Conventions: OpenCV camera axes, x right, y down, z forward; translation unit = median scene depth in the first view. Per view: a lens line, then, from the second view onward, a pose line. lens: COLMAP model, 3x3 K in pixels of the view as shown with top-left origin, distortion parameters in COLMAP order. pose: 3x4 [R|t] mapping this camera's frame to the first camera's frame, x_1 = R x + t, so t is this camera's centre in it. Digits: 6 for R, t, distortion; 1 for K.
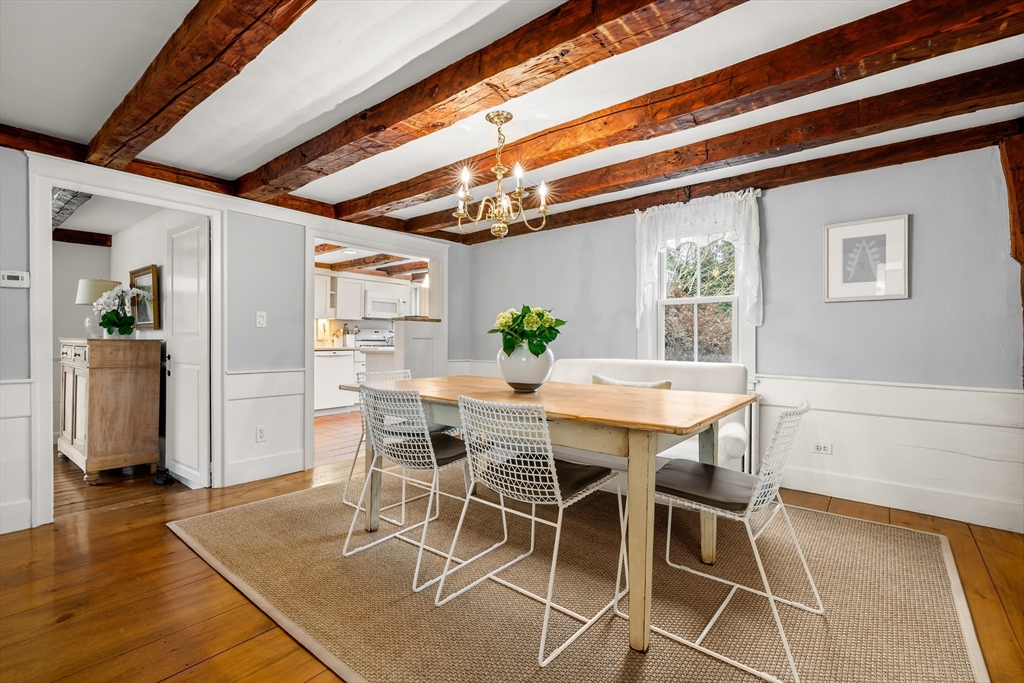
lens RADIAL K [[469.3, 0, 509.4], [0, 469.3, 343.5], [0, 0, 1]] dist [-0.003074, -0.000115]
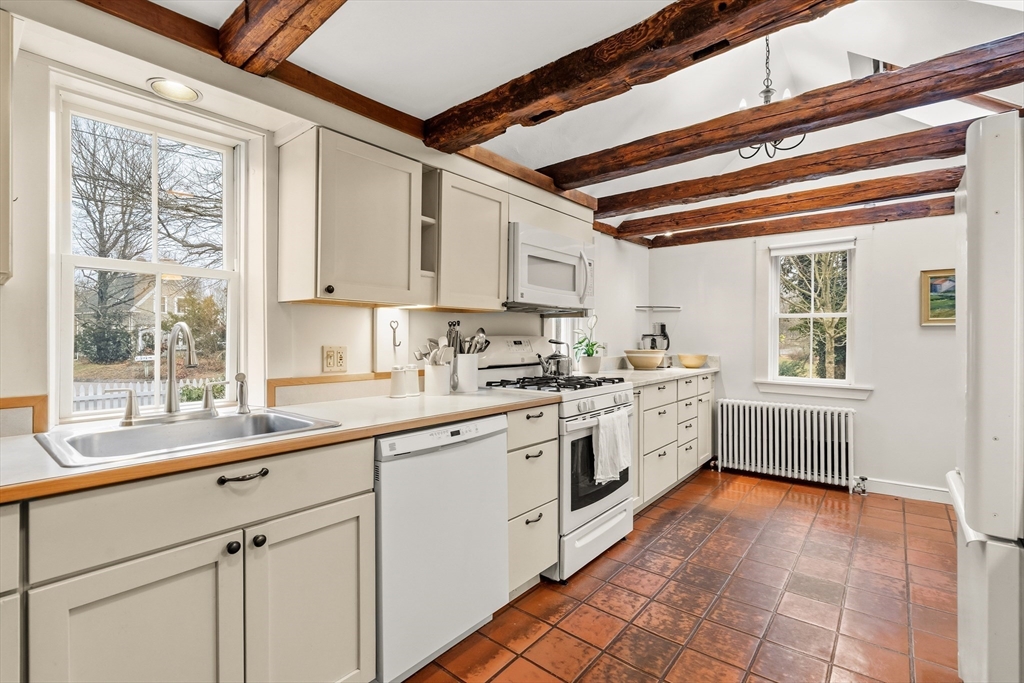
lens RADIAL K [[469.3, 0, 514.5], [0, 469.3, 337.3], [0, 0, 1]] dist [-0.003074, -0.000115]
pose [[0.999953, 0.004103, -0.008765, -0.300632], [-0.004134, 0.999985, -0.003456, -0.029603], [0.008750, 0.003492, 0.999956, 0.656908]]
